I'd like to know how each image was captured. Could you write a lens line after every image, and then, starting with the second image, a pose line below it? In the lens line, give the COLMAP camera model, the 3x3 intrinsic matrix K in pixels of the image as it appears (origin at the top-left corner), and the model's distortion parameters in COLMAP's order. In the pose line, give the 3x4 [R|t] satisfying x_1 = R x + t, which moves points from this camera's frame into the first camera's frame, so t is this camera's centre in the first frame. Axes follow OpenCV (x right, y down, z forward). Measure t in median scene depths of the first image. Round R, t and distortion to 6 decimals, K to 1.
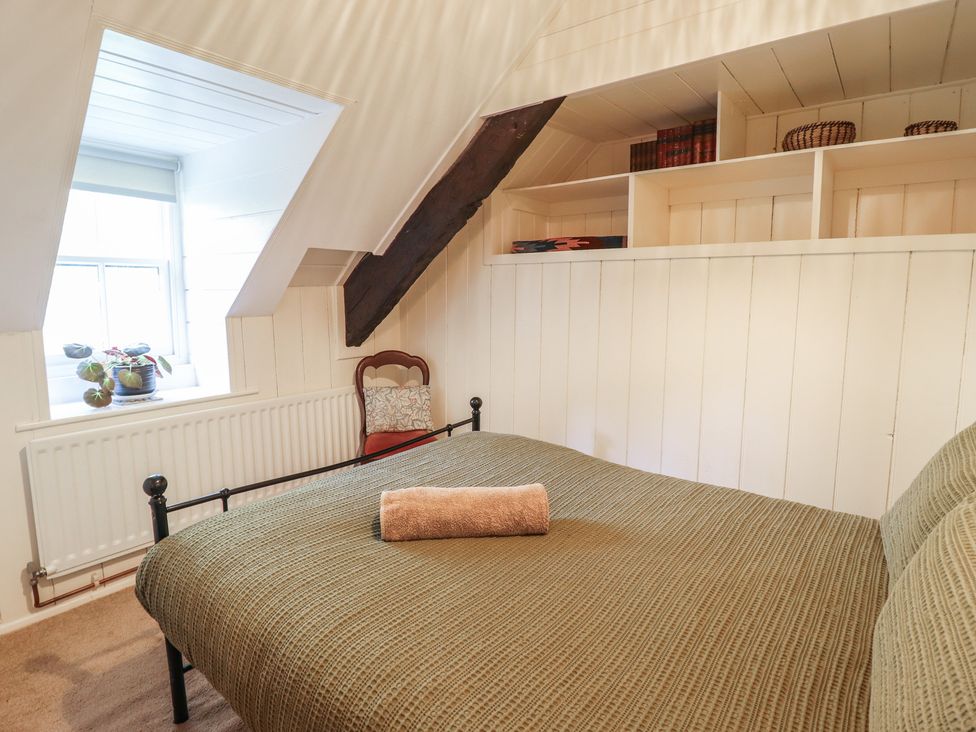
lens RADIAL K [[503.0, 0, 490.2], [0, 503.0, 351.6], [0, 0, 1]] dist [-0.002736, -0.014290]
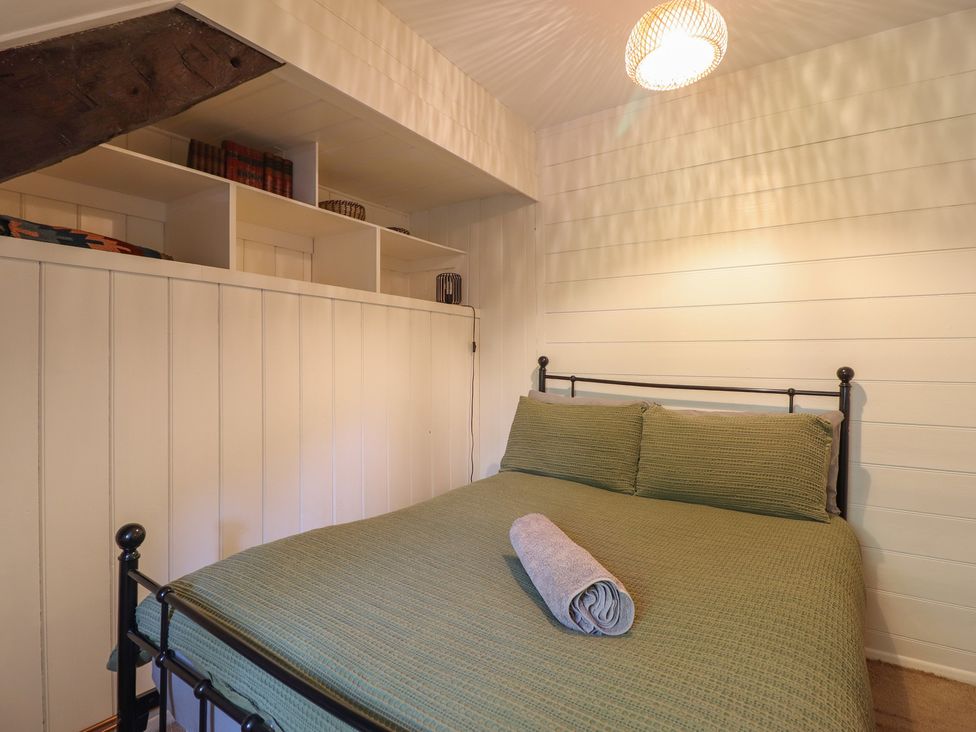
lens RADIAL K [[503.0, 0, 490.2], [0, 503.0, 351.6], [0, 0, 1]] dist [-0.002736, -0.014290]
pose [[-0.088664, -0.003219, 0.996056, -0.720298], [0.112191, 0.993599, 0.013198, -0.062663], [-0.989723, 0.112919, -0.087735, 0.907421]]
